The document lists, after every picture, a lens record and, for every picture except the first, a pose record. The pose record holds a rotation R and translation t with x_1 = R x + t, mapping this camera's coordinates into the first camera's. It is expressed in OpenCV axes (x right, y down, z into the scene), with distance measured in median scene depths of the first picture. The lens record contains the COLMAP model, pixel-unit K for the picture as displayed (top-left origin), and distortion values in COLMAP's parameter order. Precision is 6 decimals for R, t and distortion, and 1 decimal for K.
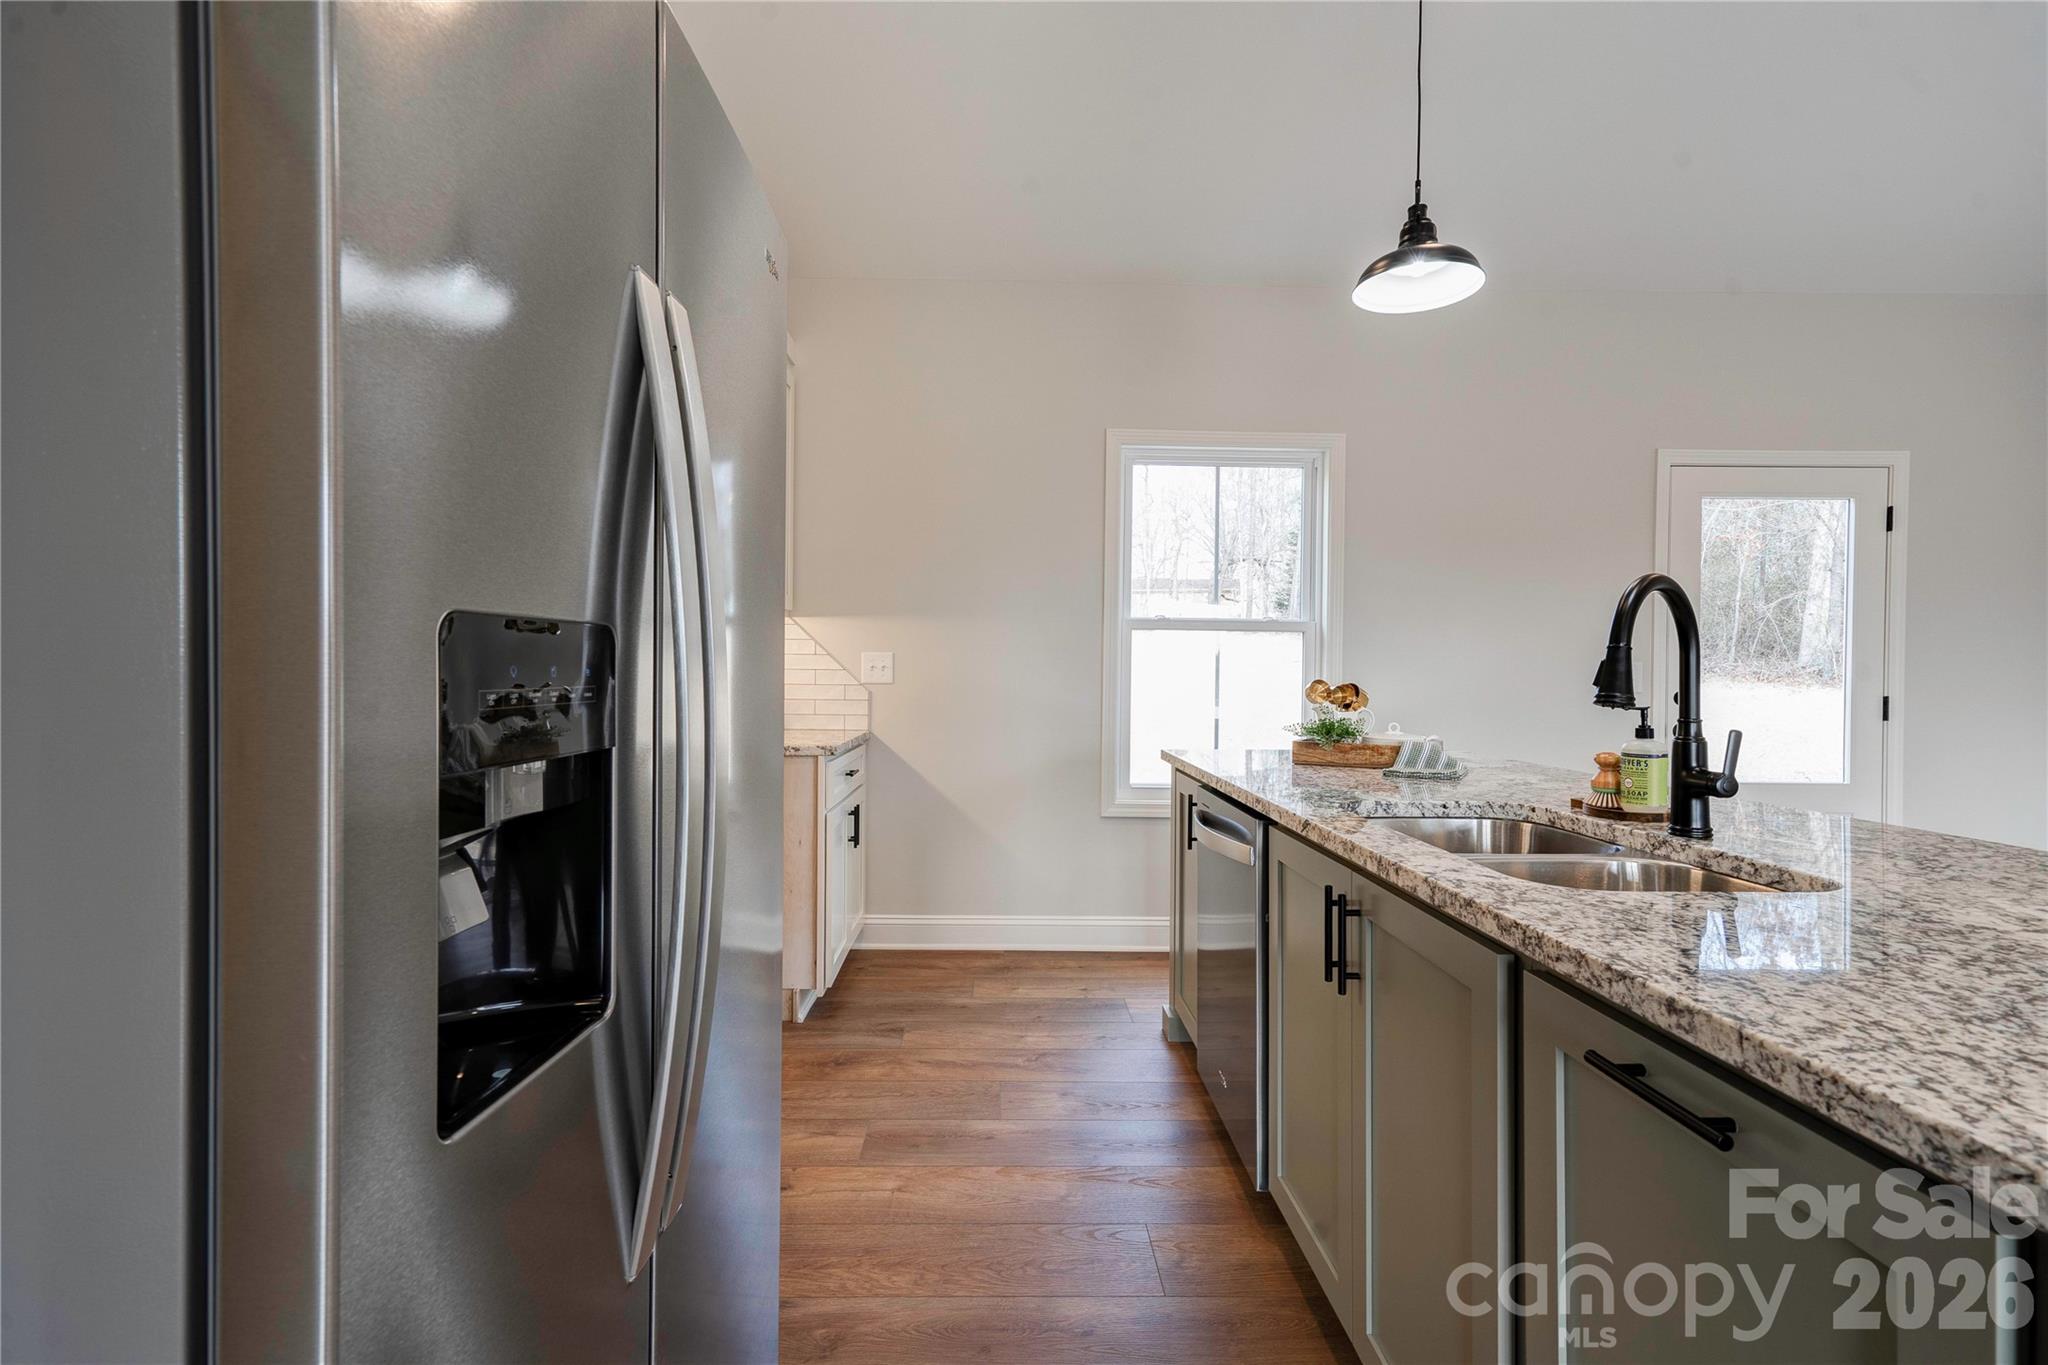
lens RADIAL K [[937.2, 0, 1008.5], [0, 937.2, 677.0], [0, 0, 1]] dist [-0.002640, 0.015673]
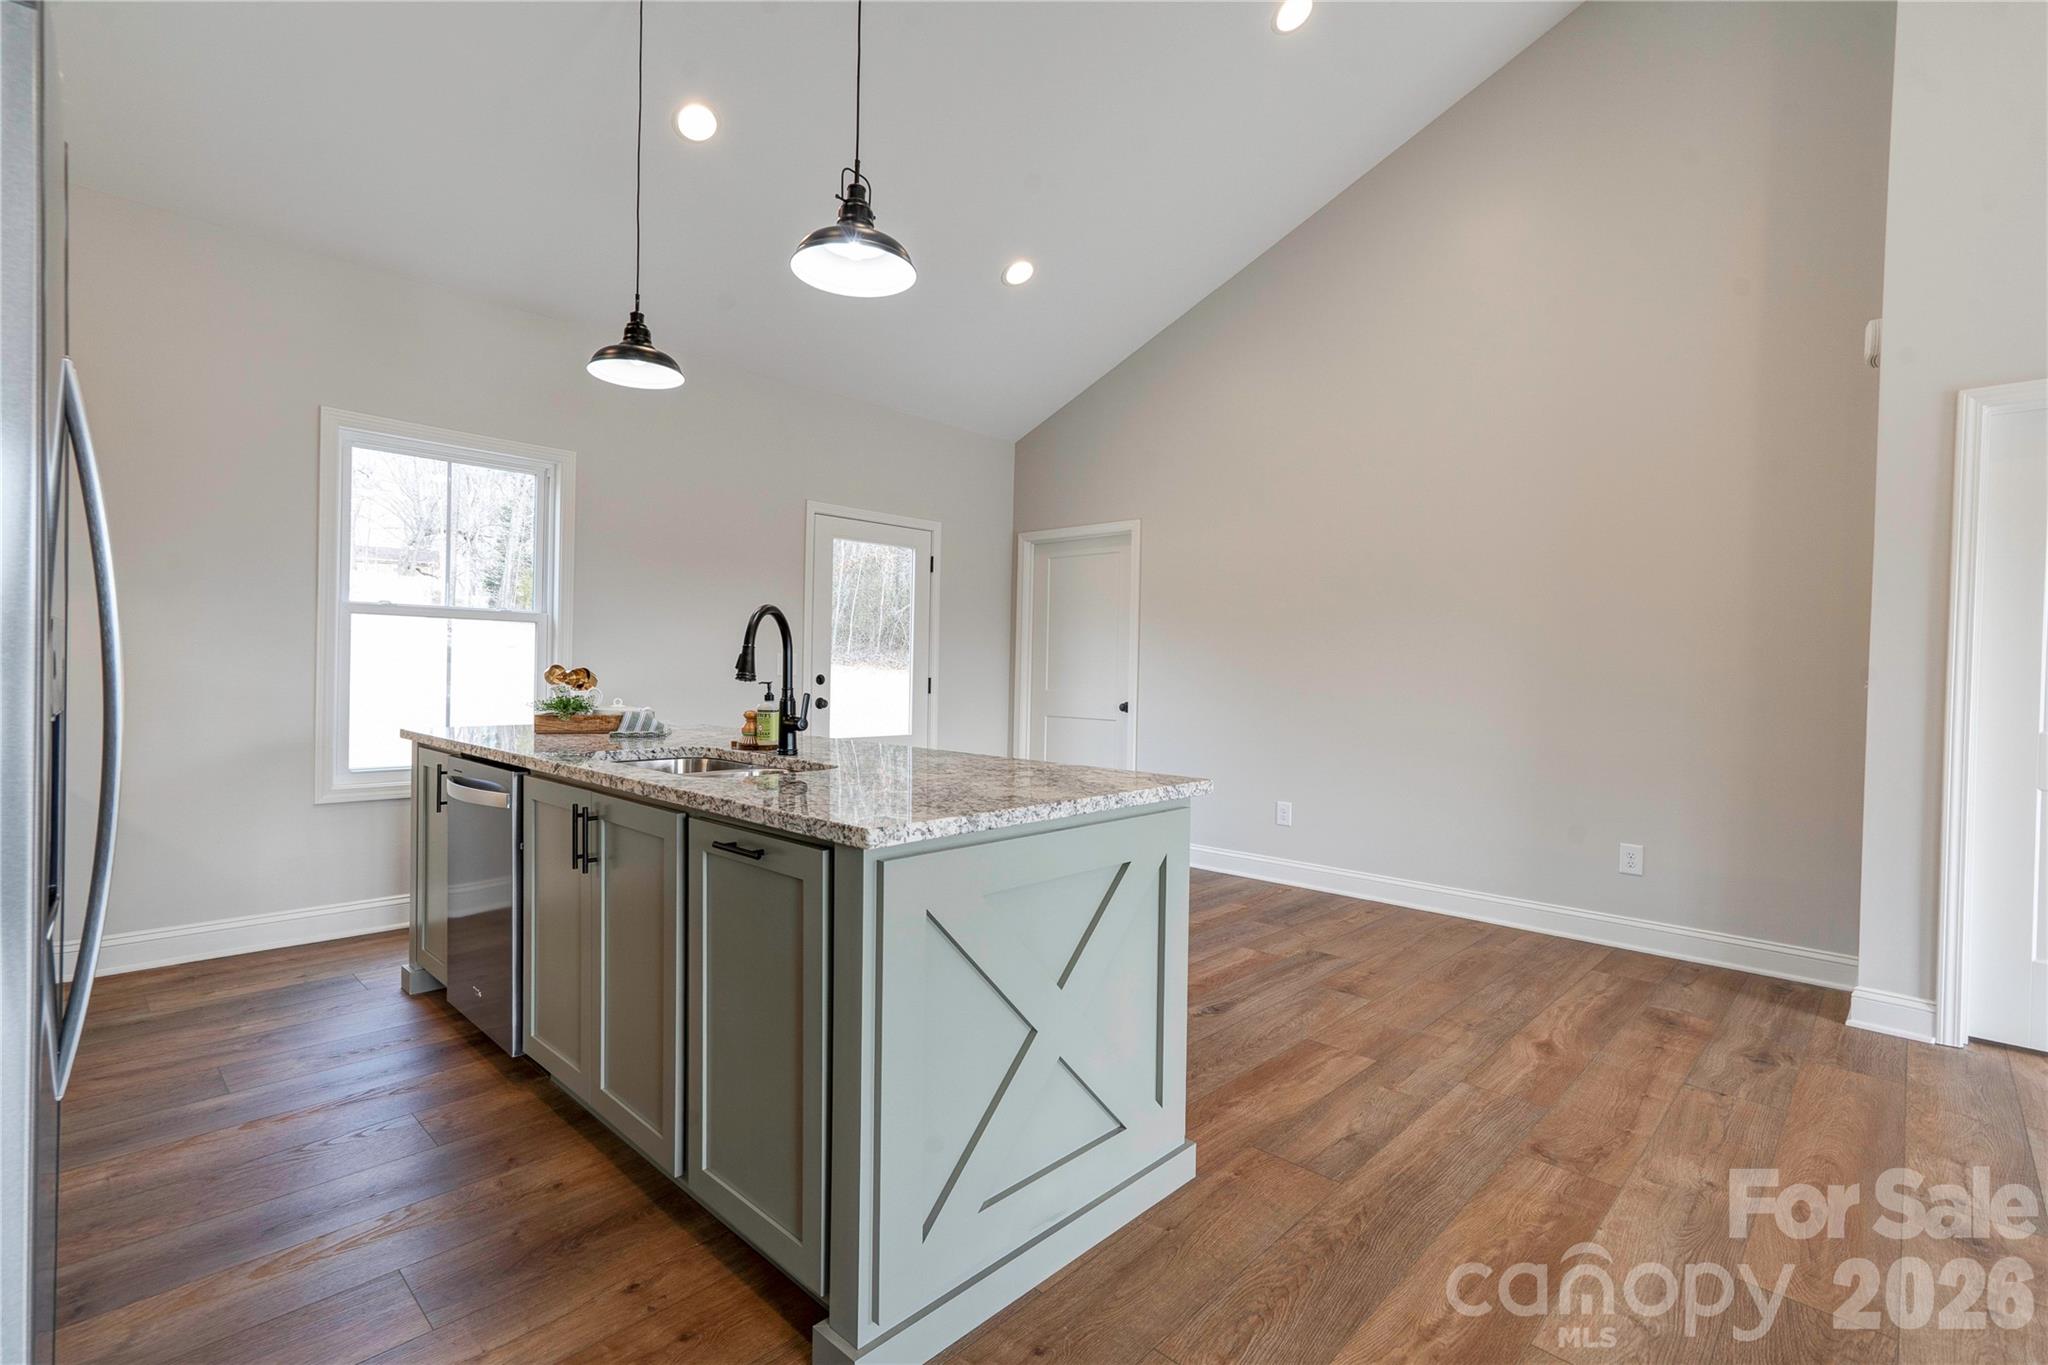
lens RADIAL K [[954.0, 0, 1022.2], [0, 954.0, 675.4], [0, 0, 1]] dist [-0.018609, 0.017101]
pose [[0.699435, -0.001081, 0.714695, -0.154581], [-0.007609, 0.999931, 0.008959, 0.001299], [-0.714656, -0.011705, 0.699378, -0.358628]]
